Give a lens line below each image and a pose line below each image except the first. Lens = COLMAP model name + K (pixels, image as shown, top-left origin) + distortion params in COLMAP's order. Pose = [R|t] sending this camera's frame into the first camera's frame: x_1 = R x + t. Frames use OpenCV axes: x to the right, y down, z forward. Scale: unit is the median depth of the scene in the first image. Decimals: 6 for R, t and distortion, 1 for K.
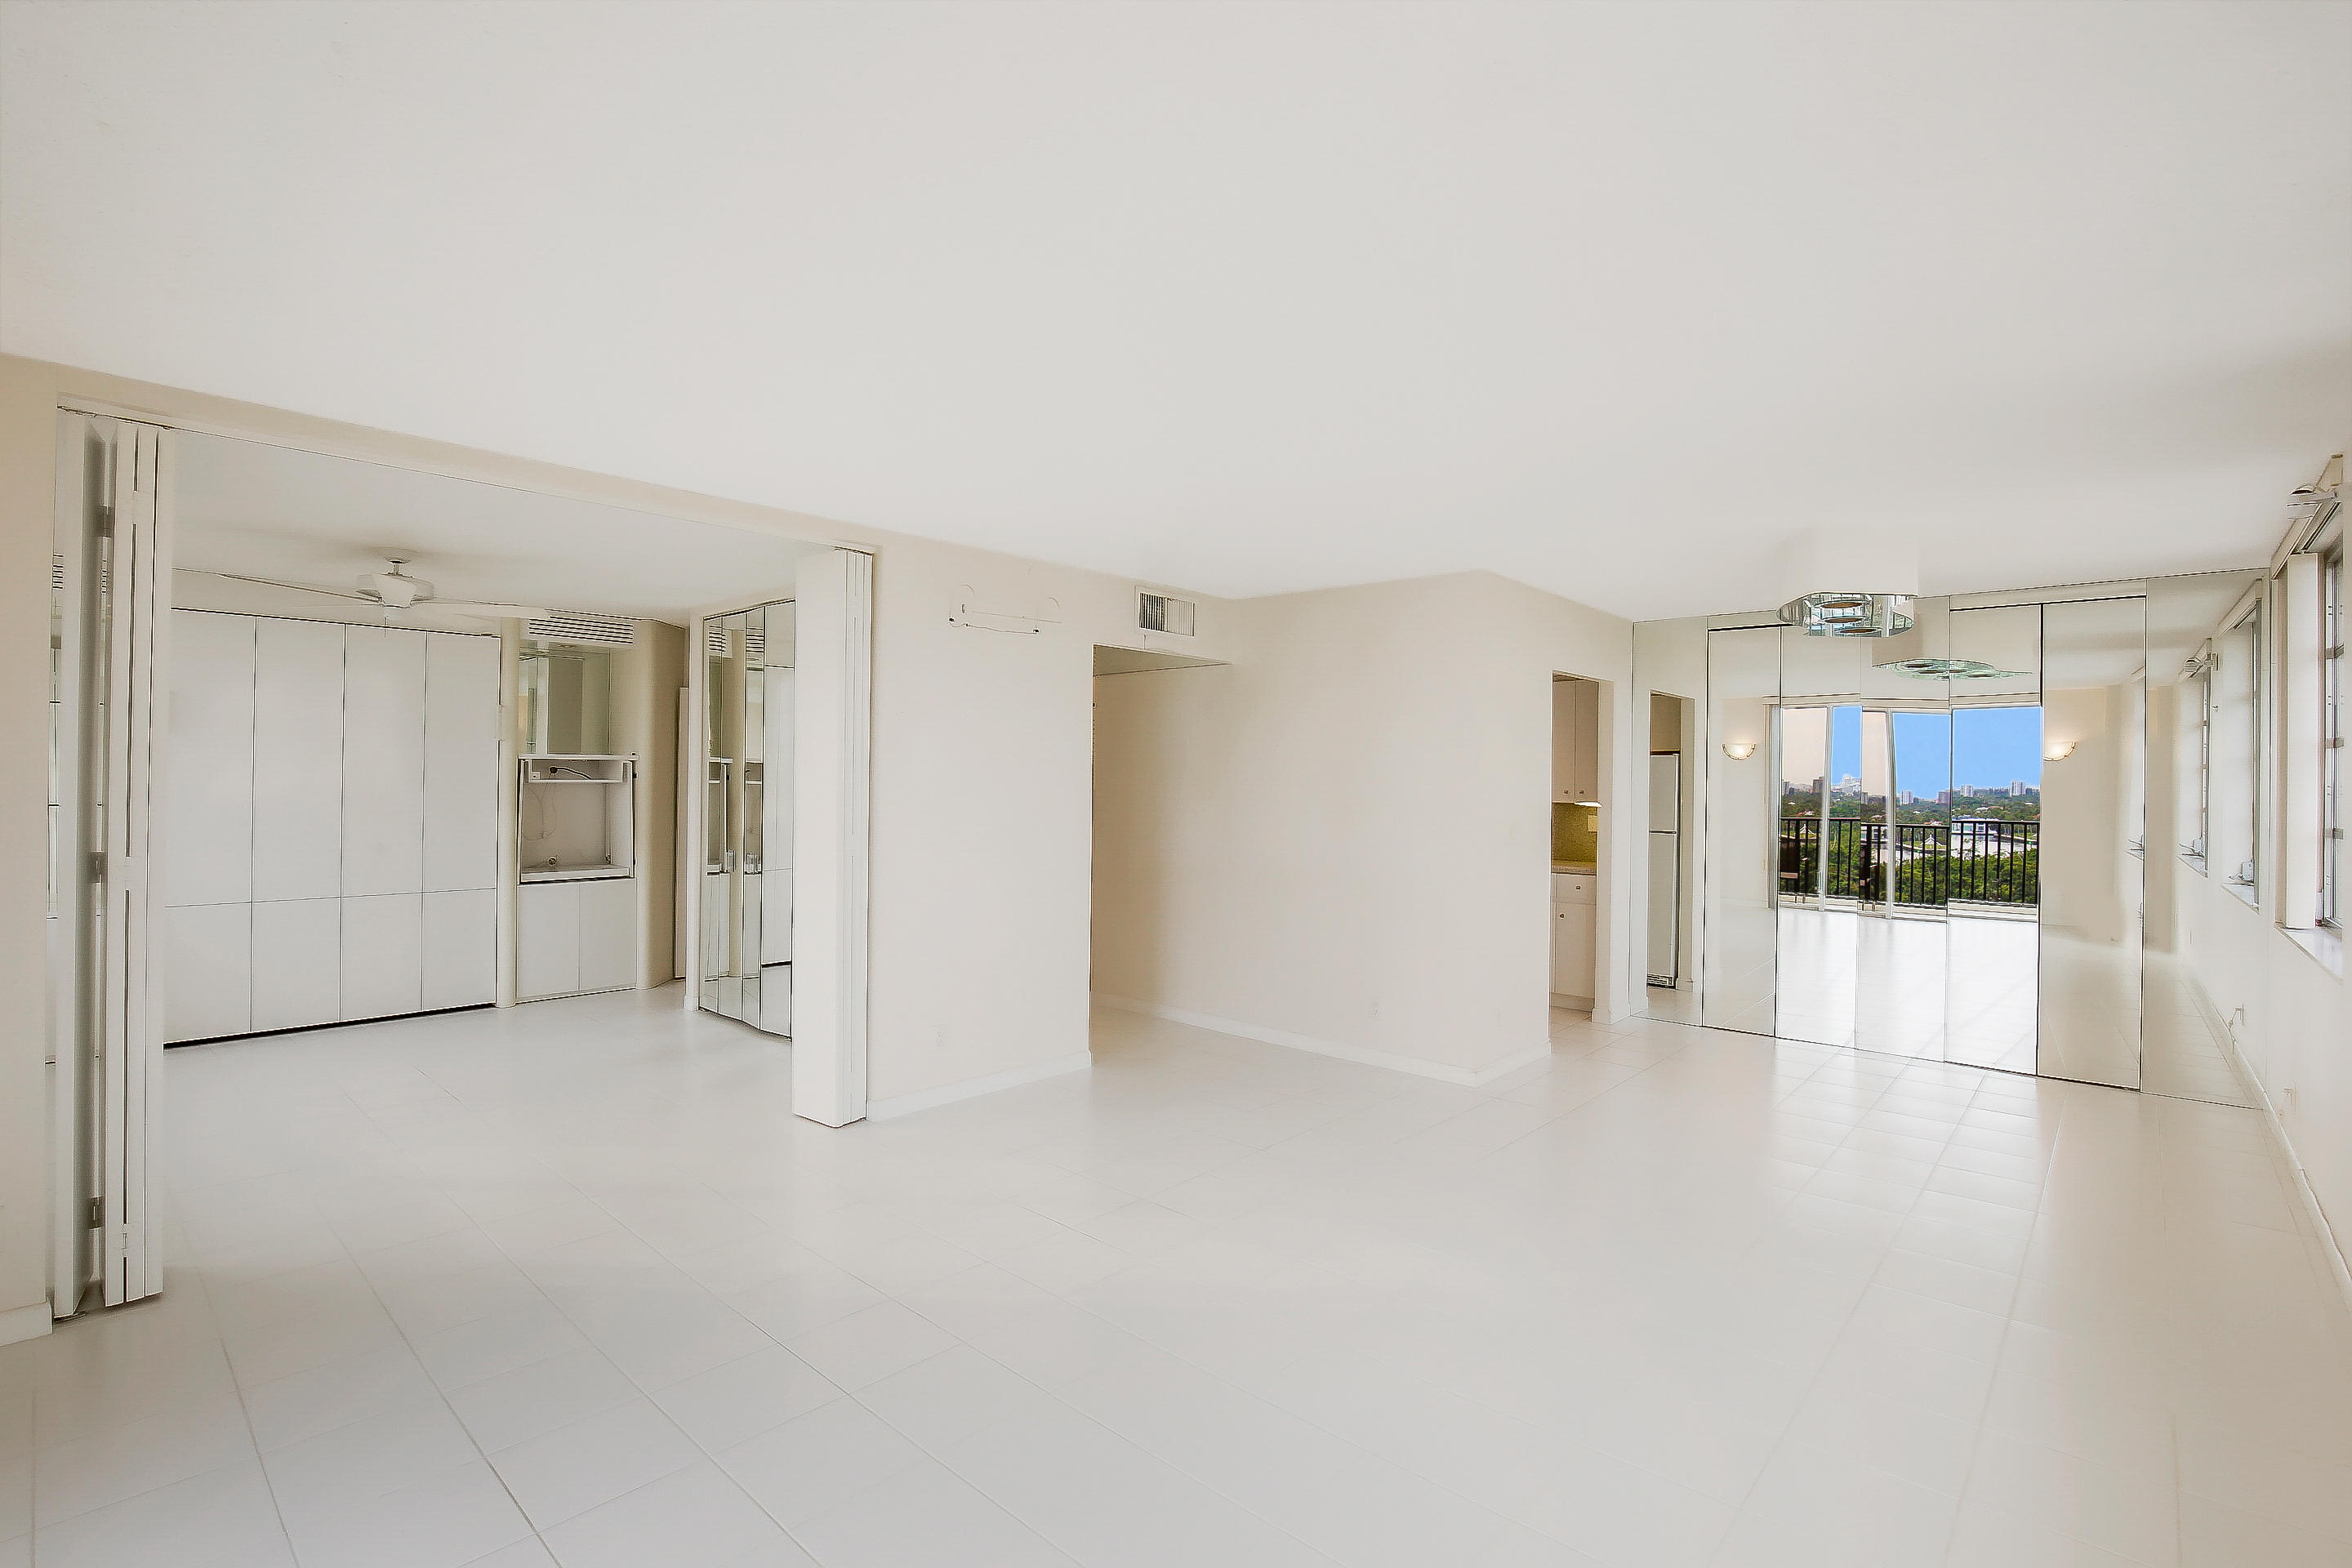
lens RADIAL K [[1072.8, 0, 1173.4], [0, 1072.8, 785.4], [0, 0, 1]] dist [-0.029384, 0.000665]
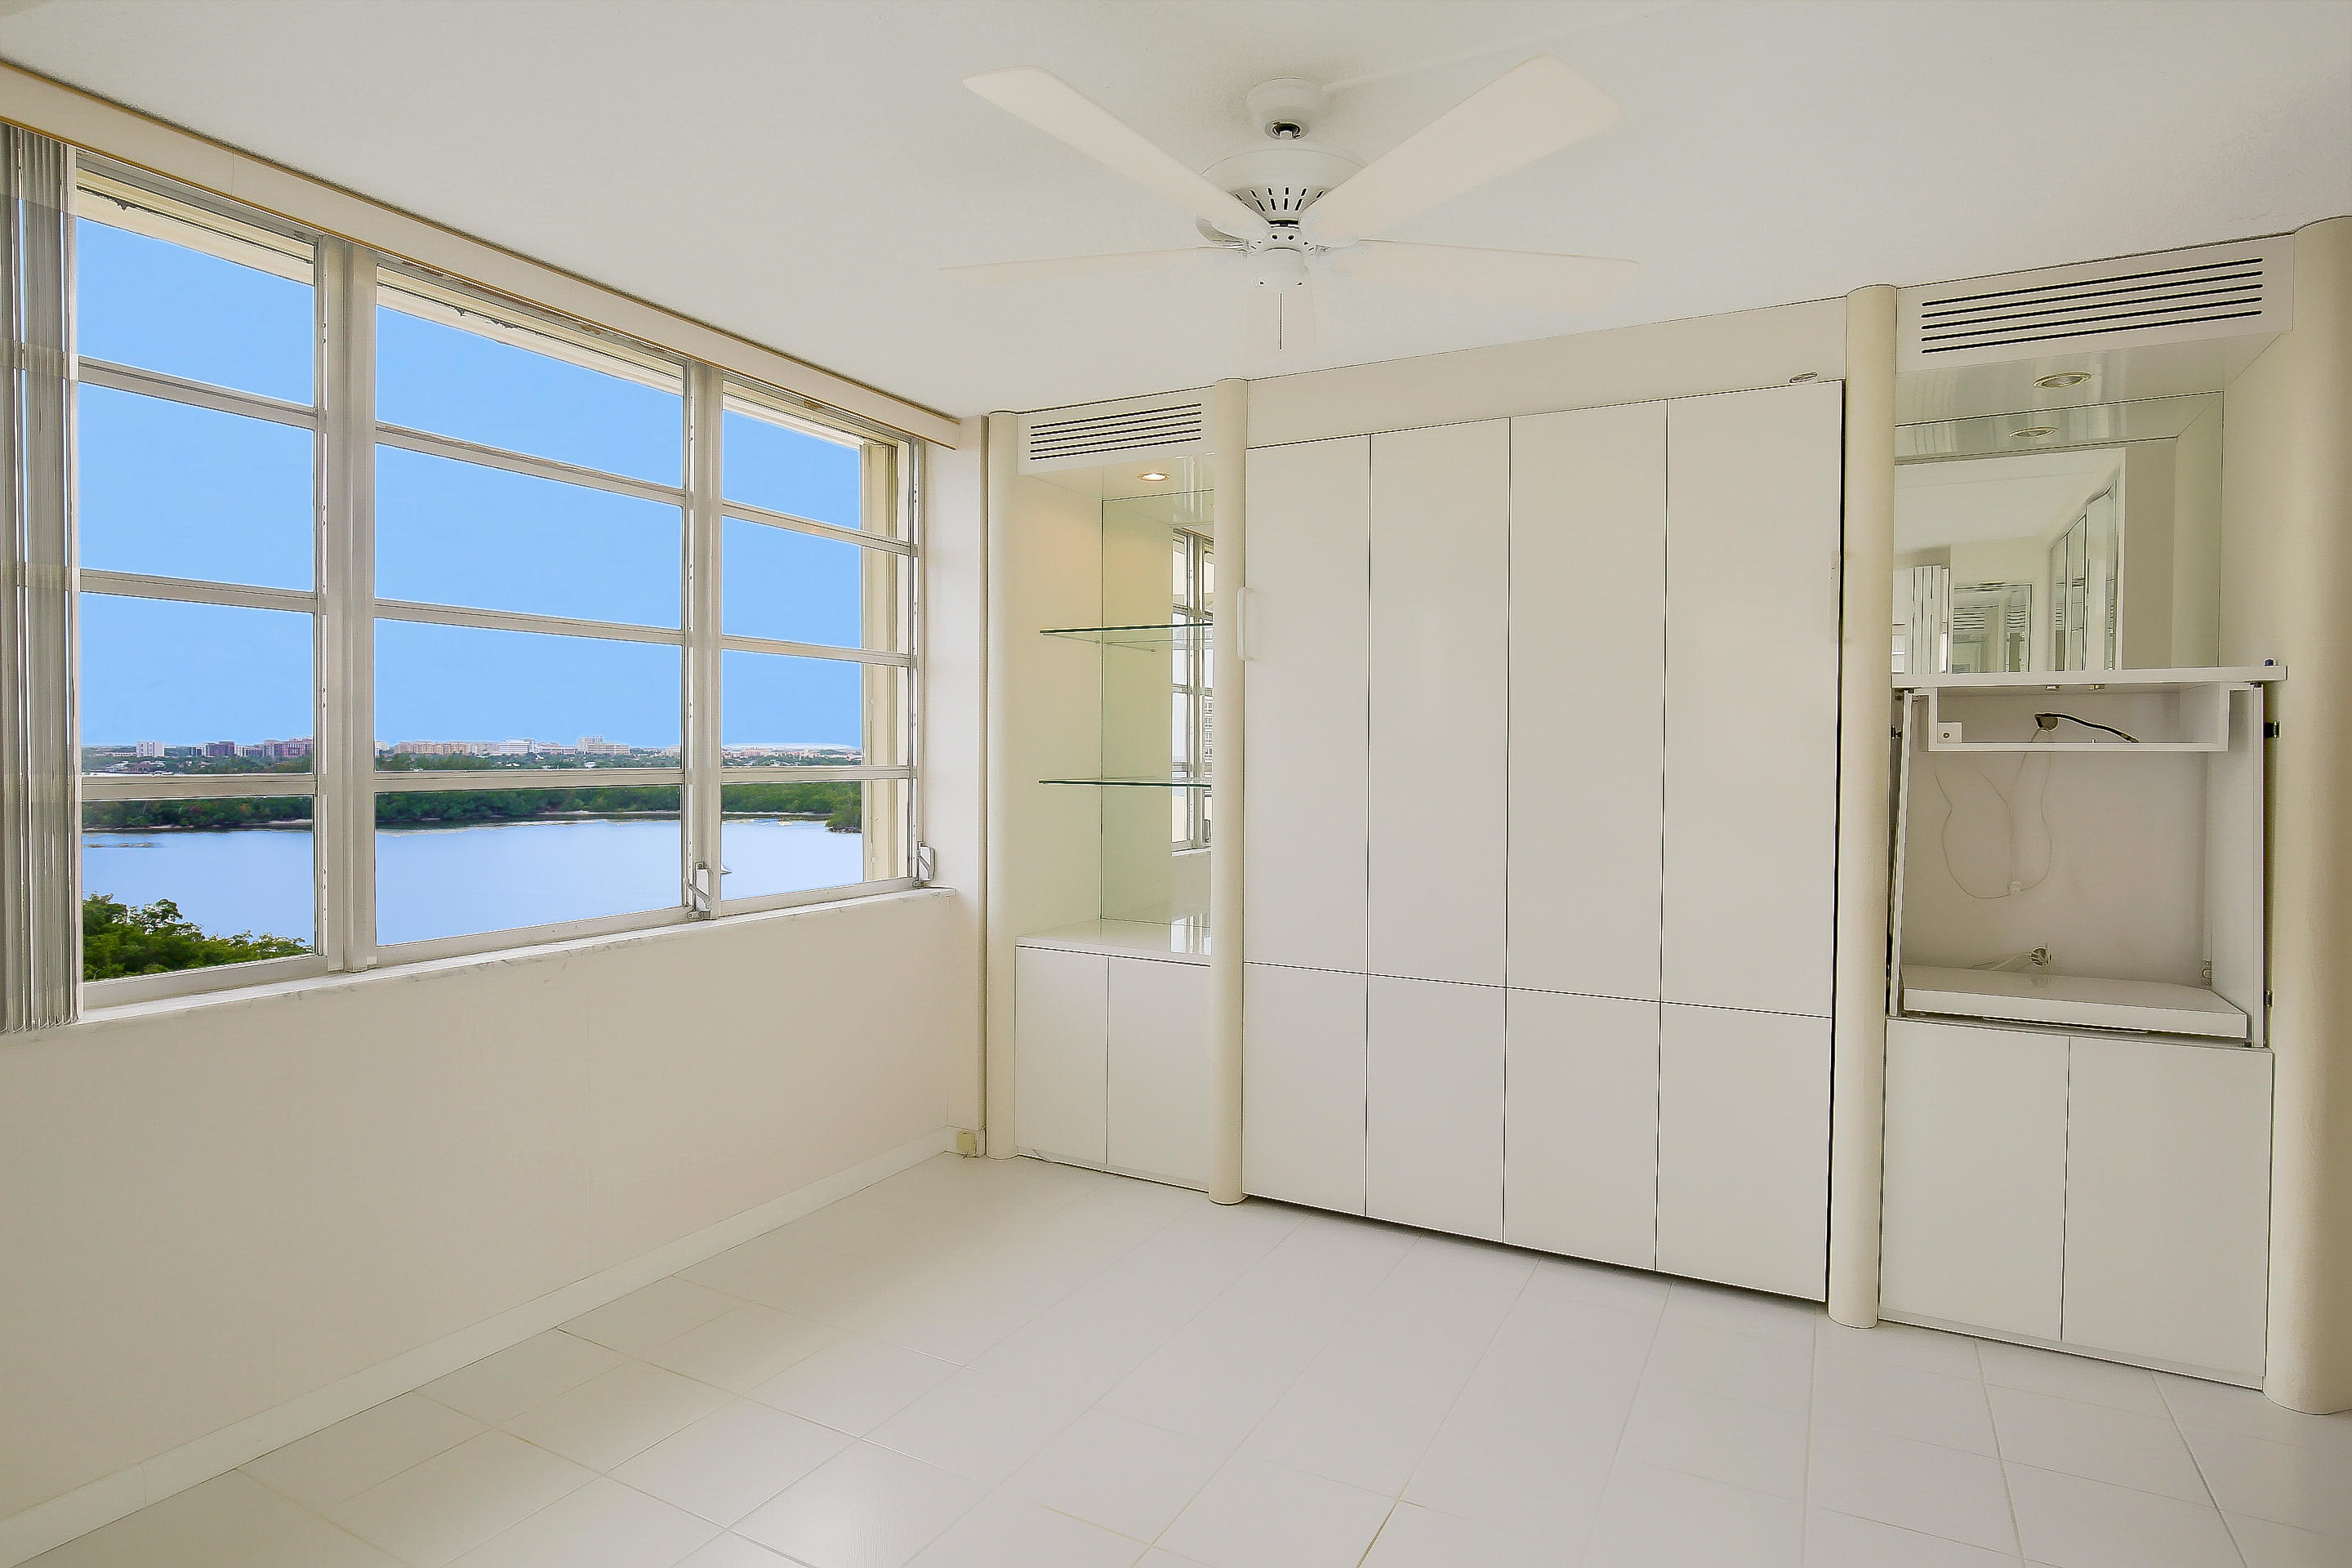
lens RADIAL K [[1236.5, 0, 1171.4], [0, 1236.5, 786.4], [0, 0, 1]] dist [-0.012268, -0.000205]
pose [[0.224462, 0.028586, -0.974063, -0.231802], [-0.002617, 0.999584, 0.028732, -0.002202], [0.974479, -0.003900, 0.224443, 0.611286]]
